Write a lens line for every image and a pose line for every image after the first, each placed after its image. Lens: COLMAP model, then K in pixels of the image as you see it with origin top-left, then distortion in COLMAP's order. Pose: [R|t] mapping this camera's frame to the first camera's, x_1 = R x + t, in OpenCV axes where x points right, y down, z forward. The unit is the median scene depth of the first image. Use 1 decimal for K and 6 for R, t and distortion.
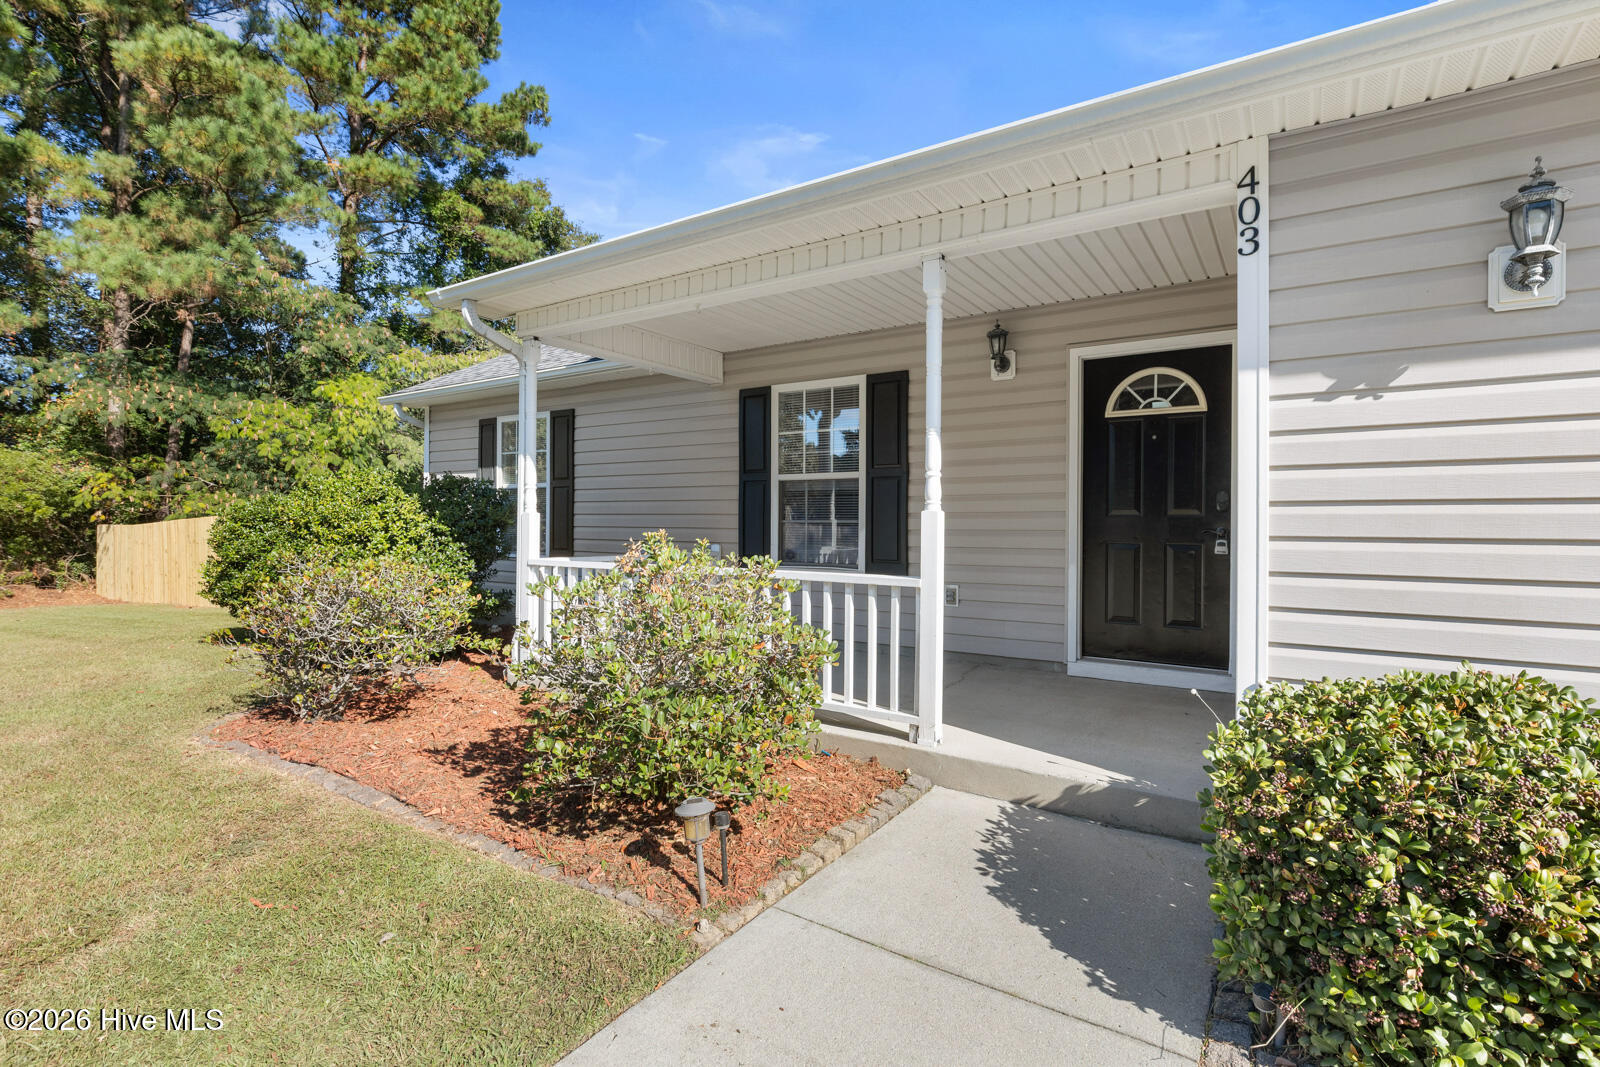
lens RADIAL K [[743.8, 0, 801.5], [0, 743.8, 526.8], [0, 0, 1]] dist [-0.003439, -0.000006]
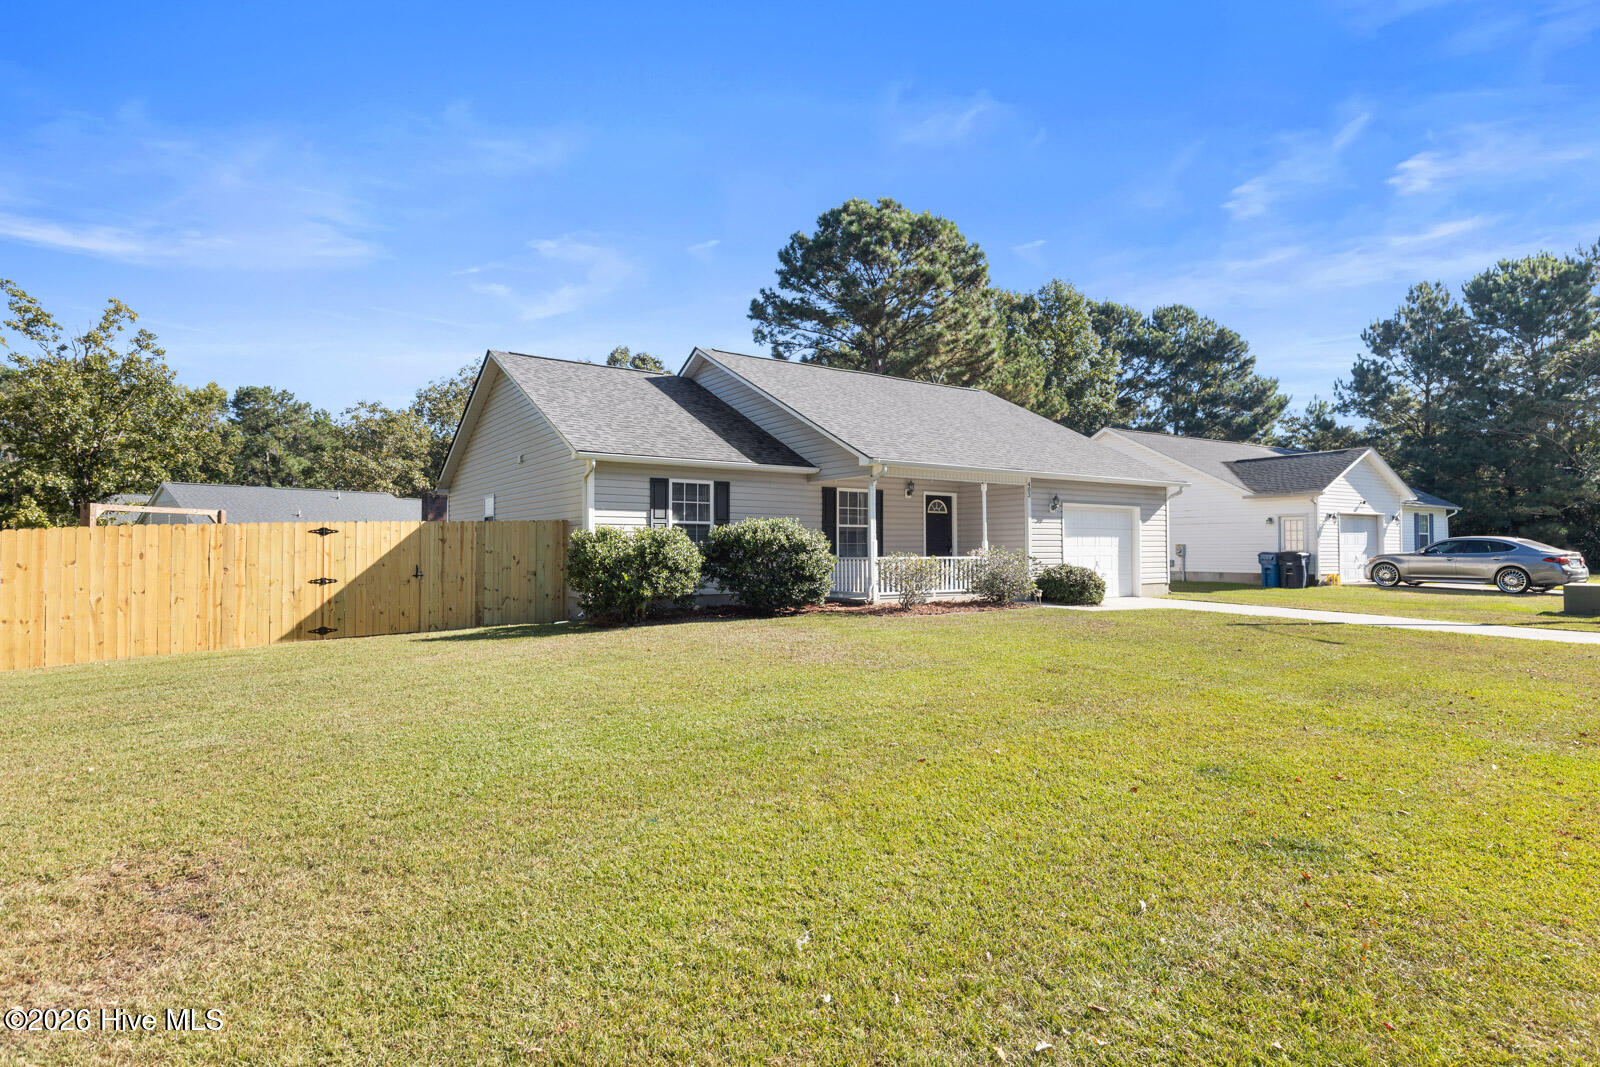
lens RADIAL K [[847.9, 0, 804.1], [0, 847.9, 536.6], [0, 0, 1]] dist [0.003215, -0.000275]
pose [[0.373645, 0.007376, 0.927543, -2.502109], [0.007966, 0.999906, -0.011160, 0.000140], [-0.927538, 0.011559, 0.373551, 0.064245]]
